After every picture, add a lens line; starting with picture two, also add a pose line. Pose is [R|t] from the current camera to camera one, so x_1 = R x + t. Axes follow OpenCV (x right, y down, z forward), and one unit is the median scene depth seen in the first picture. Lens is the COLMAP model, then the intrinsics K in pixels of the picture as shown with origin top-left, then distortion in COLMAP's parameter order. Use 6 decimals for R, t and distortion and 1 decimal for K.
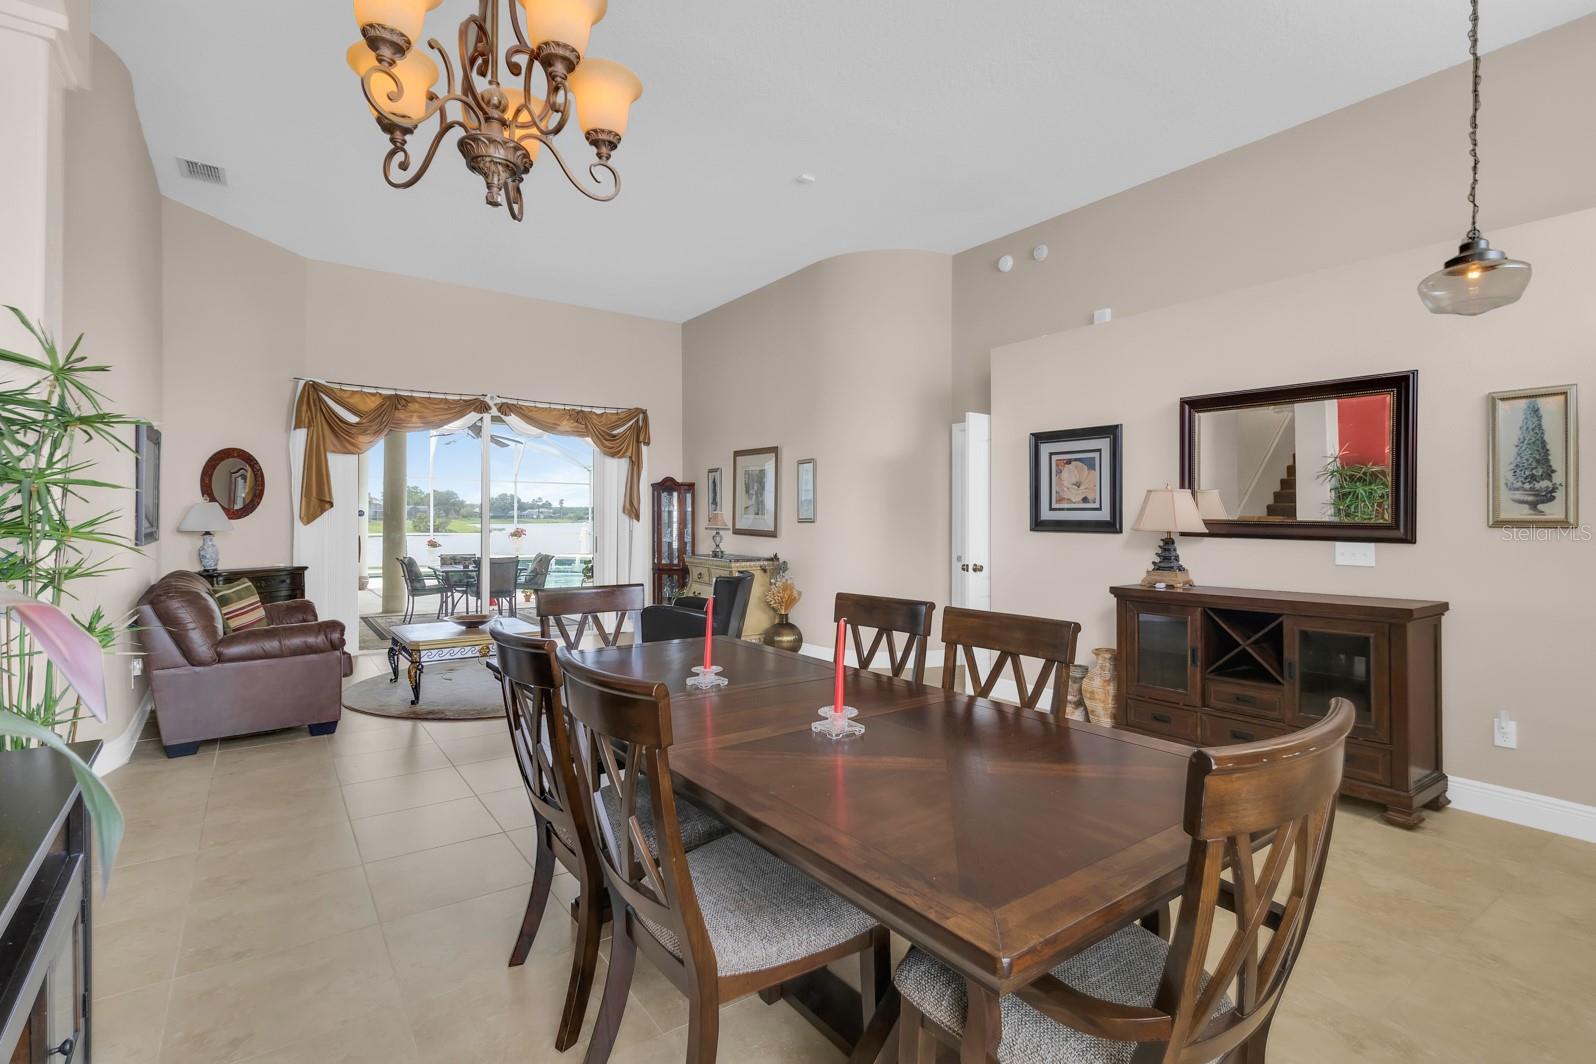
lens RADIAL K [[759.9, 0, 796.7], [0, 759.9, 515.8], [0, 0, 1]] dist [0.004191, 0.002301]
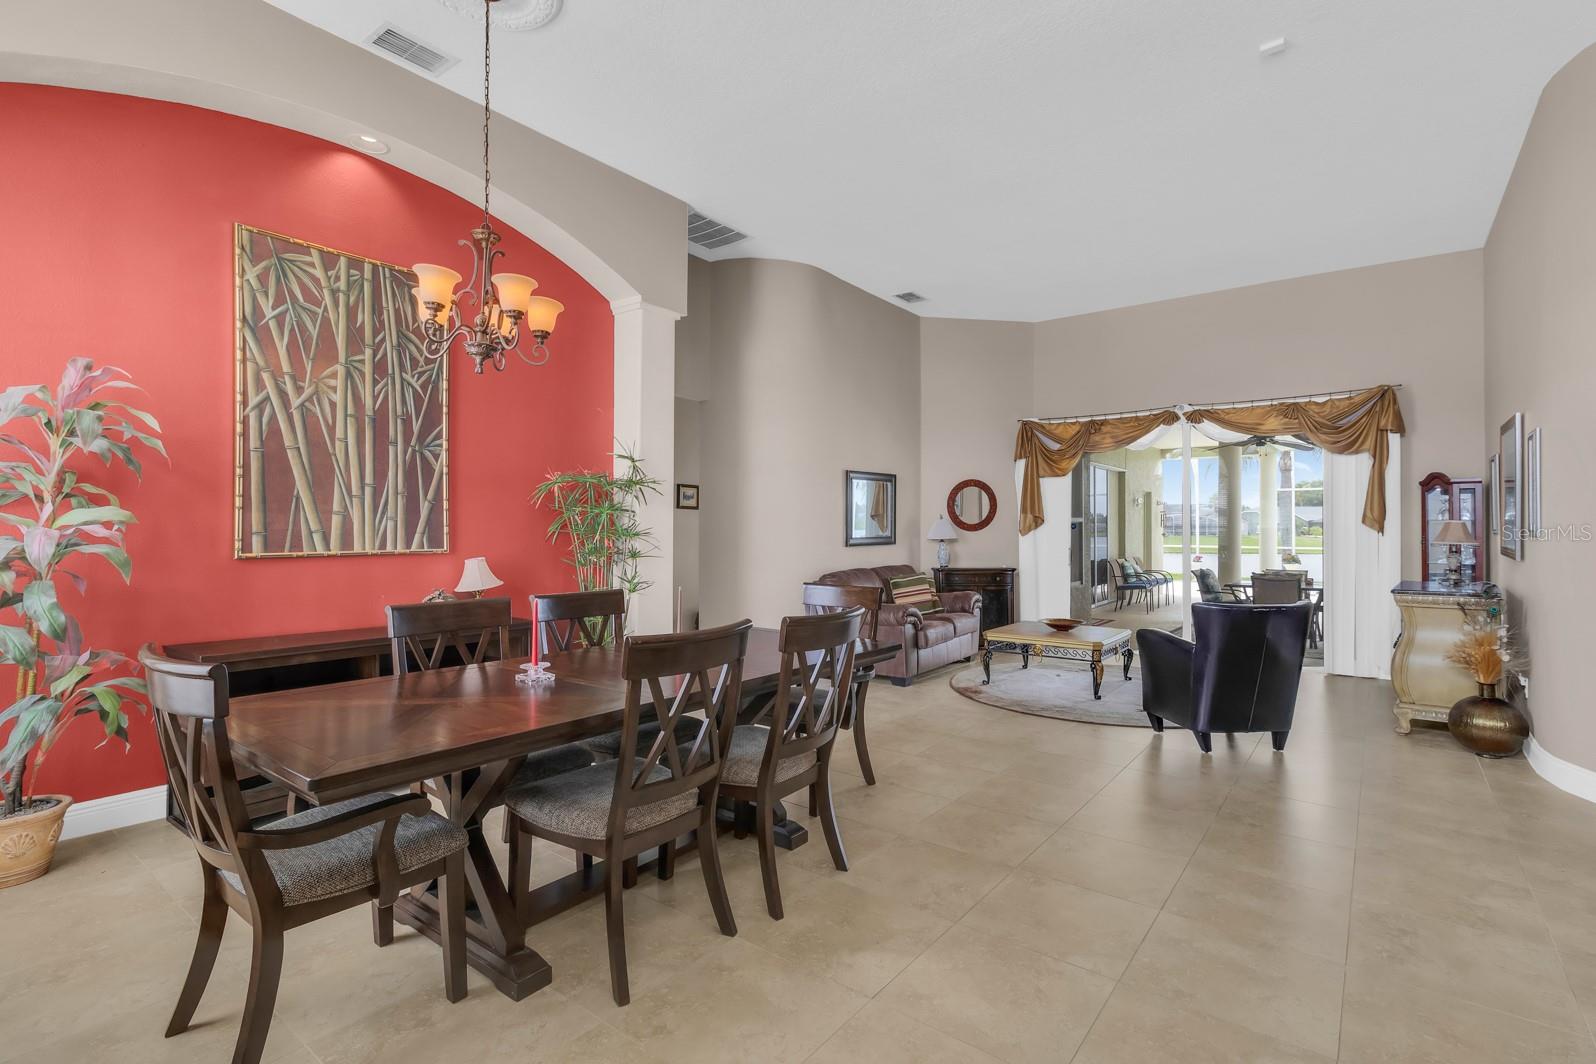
lens RADIAL K [[759.9, 0, 802.1], [0, 759.9, 529.5], [0, 0, 1]] dist [0.004191, 0.002301]
pose [[0.295716, -0.004569, -0.955265, 0.424017], [0.001723, 0.999989, -0.004250, 0.005765], [0.955274, -0.000389, 0.295721, 0.266382]]
